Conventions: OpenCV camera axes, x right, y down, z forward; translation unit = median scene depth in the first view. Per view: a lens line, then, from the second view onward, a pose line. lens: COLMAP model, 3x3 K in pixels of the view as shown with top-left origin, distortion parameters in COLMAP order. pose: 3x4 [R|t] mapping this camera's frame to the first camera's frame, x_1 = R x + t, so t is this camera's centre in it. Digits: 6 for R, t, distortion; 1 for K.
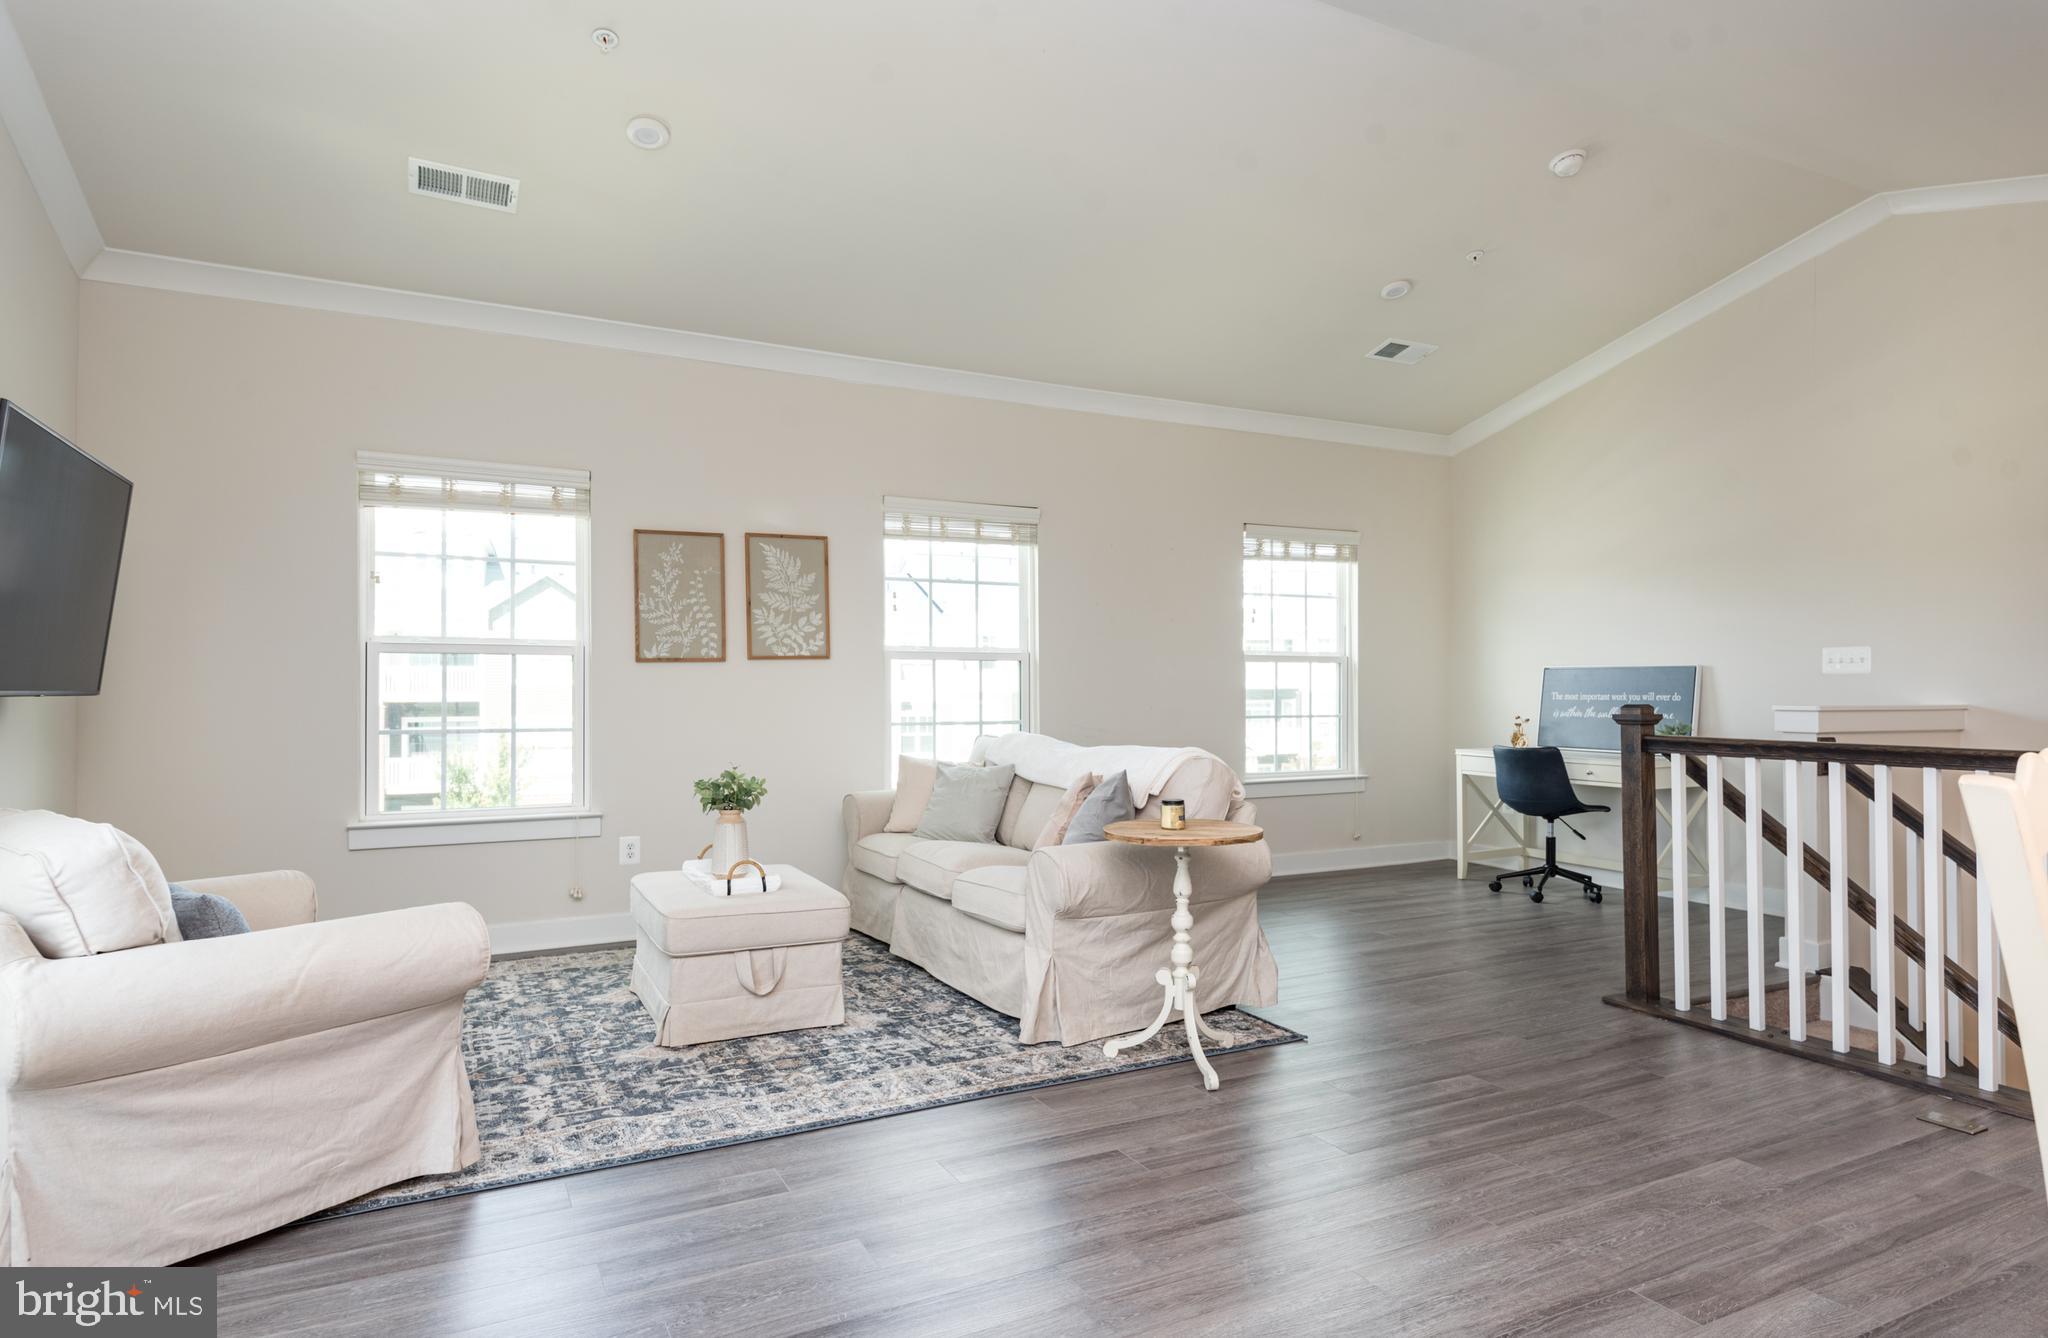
lens RADIAL K [[1157.0, 0, 1030.3], [0, 1157.0, 677.4], [0, 0, 1]] dist [0.035840, -0.007178]
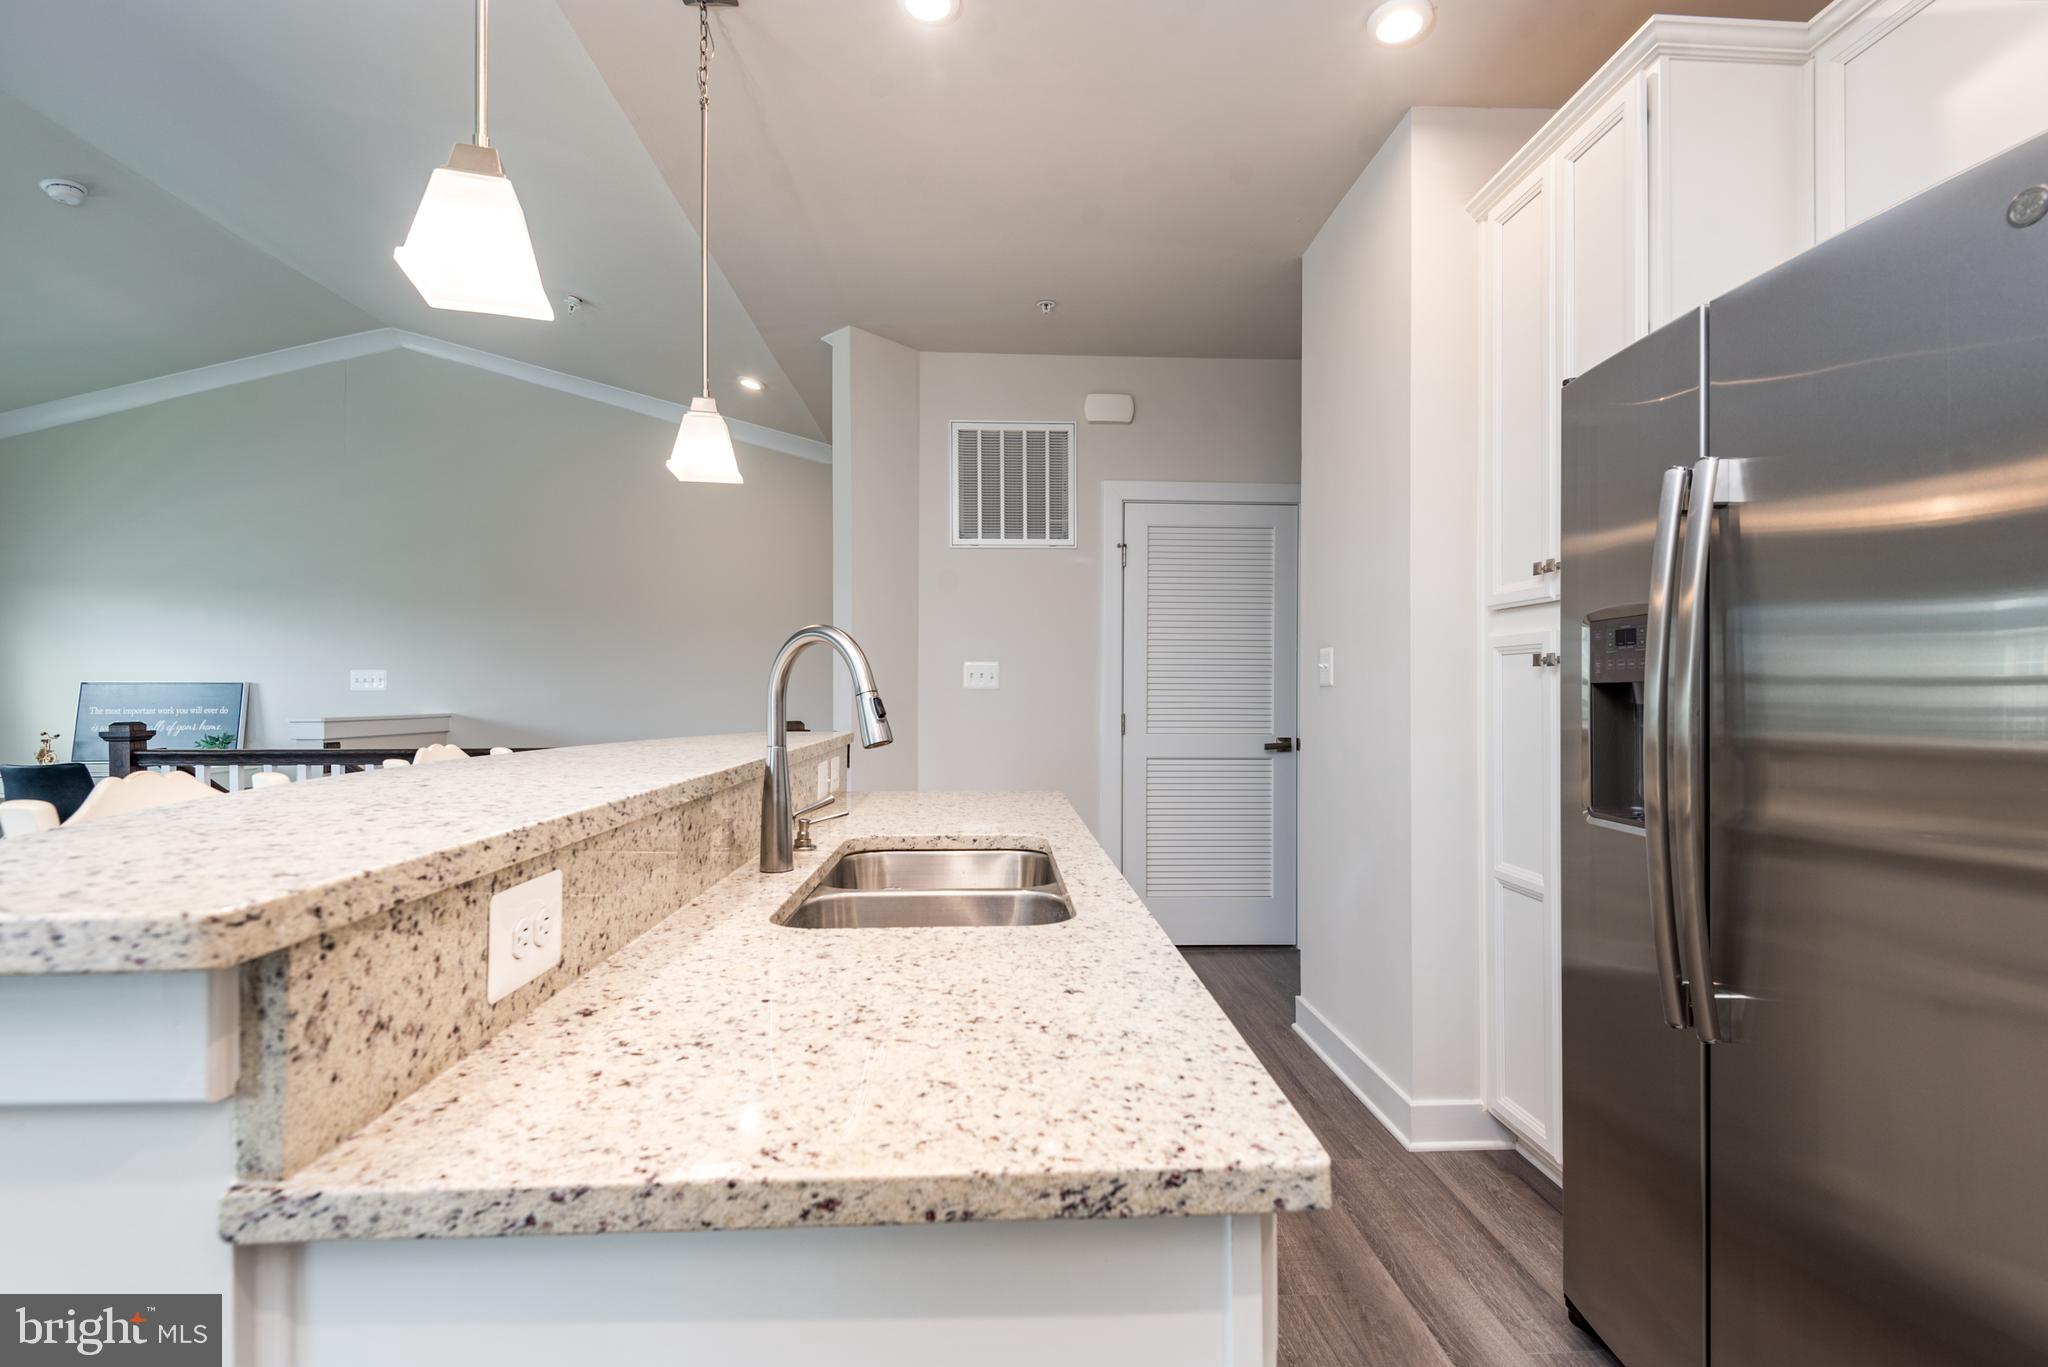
lens RADIAL K [[925.9, 0, 1027.6], [0, 925.9, 689.2], [0, 0, 1]] dist [0.014625, -0.003805]
pose [[0.408874, 0.002014, 0.912589, 0.067547], [-0.005890, 0.999983, 0.000432, -0.012938], [-0.912572, -0.005552, 0.408879, -0.118899]]
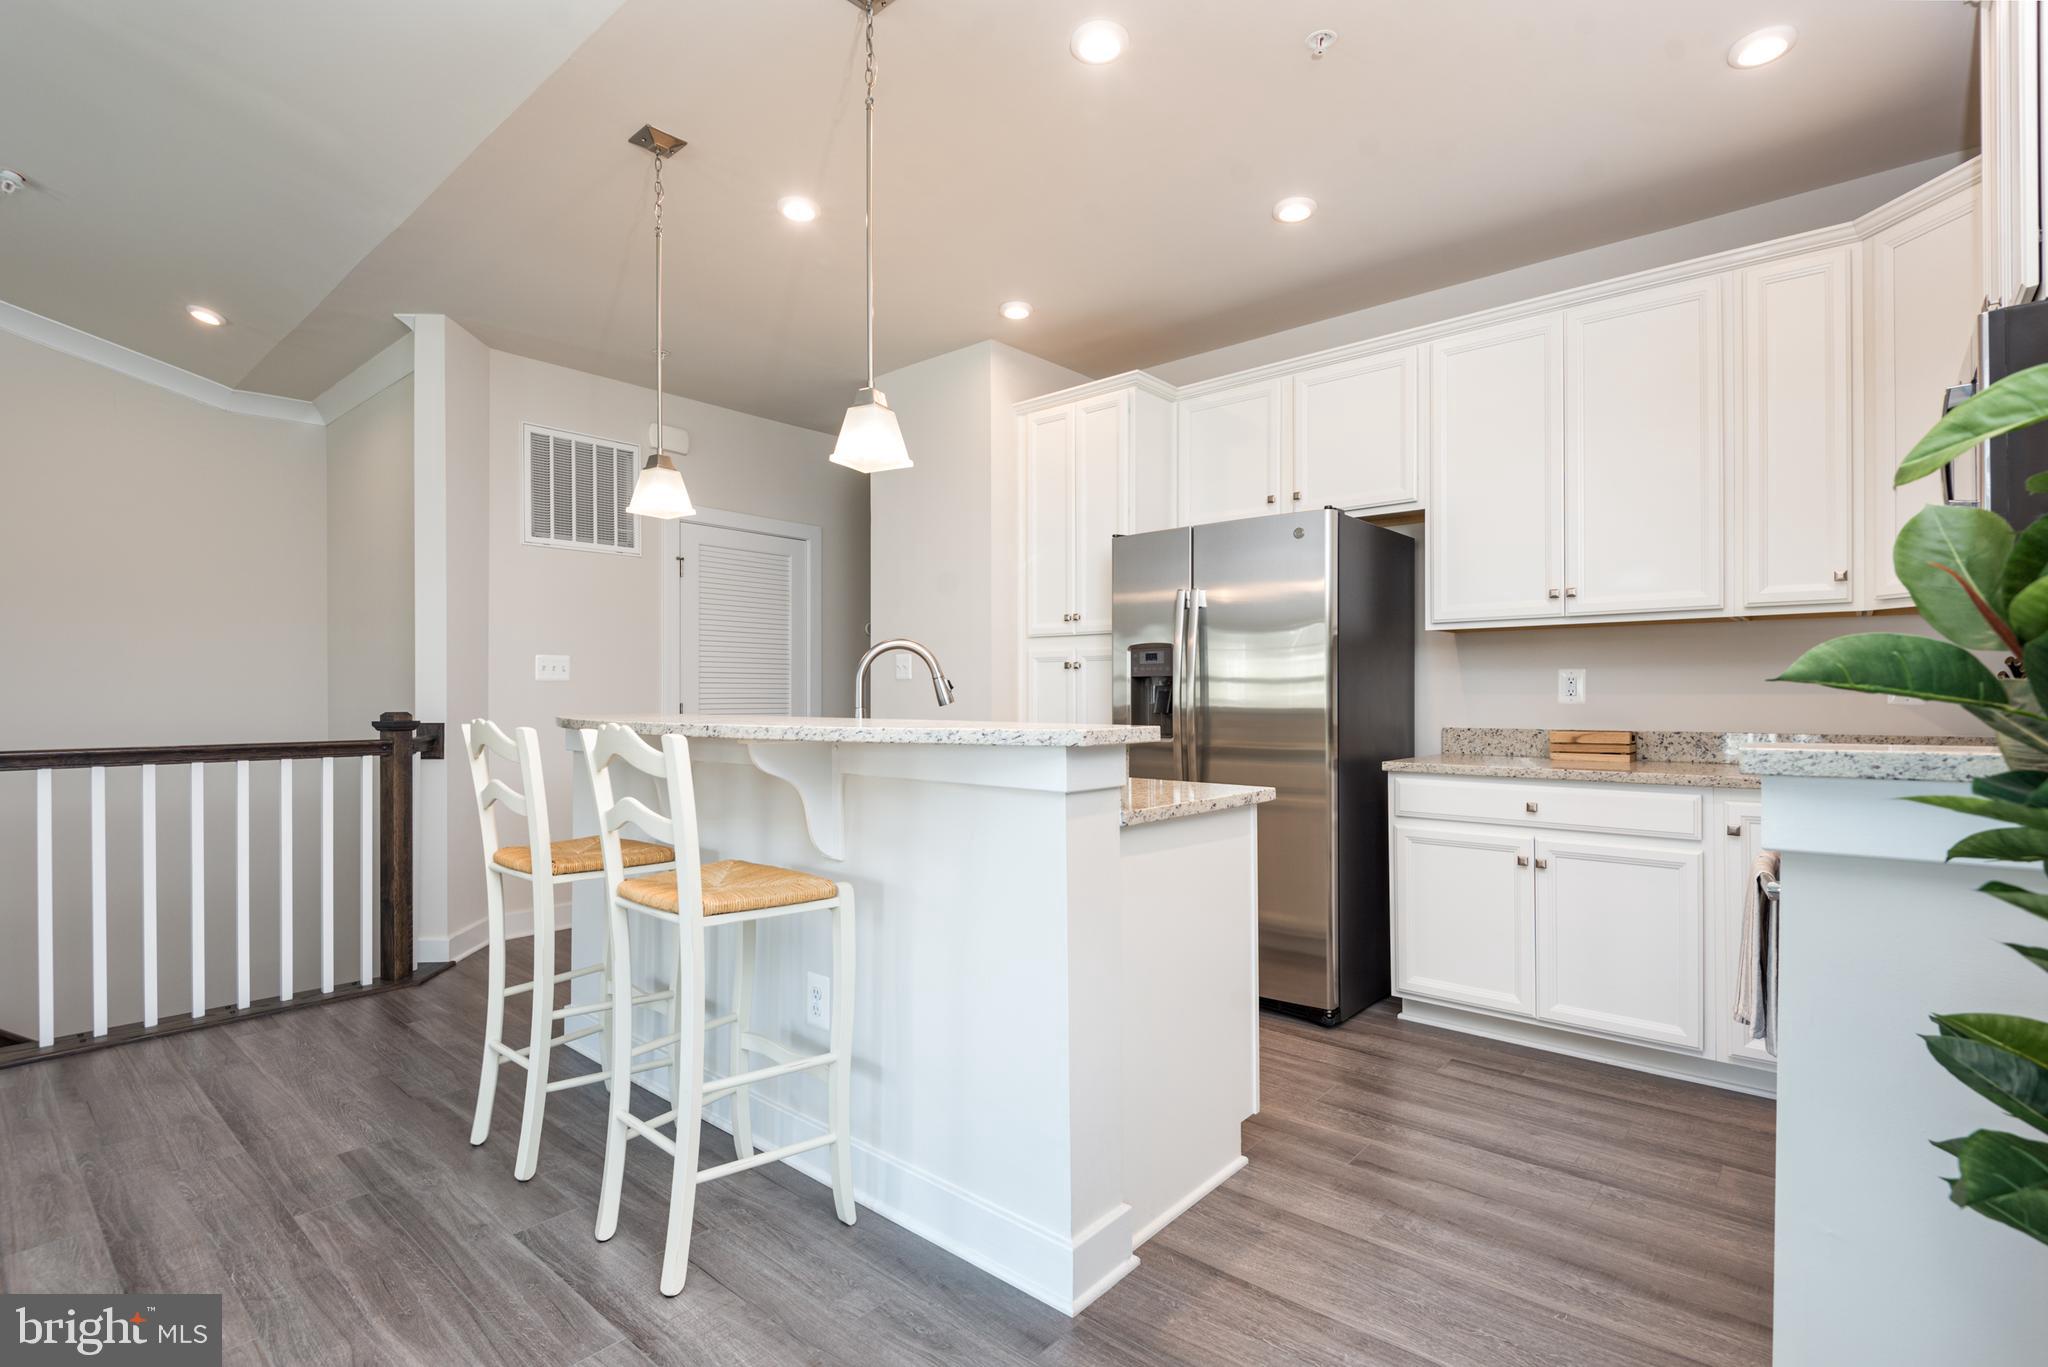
lens RADIAL K [[967.0, 0, 1012.8], [0, 967.0, 696.5], [0, 0, 1]] dist [0.011196, -0.005557]
pose [[-0.362970, -0.002575, 0.931797, -0.271093], [-0.006272, 0.999980, 0.000320, 0.001923], [-0.931780, -0.005729, -0.362979, 0.251839]]
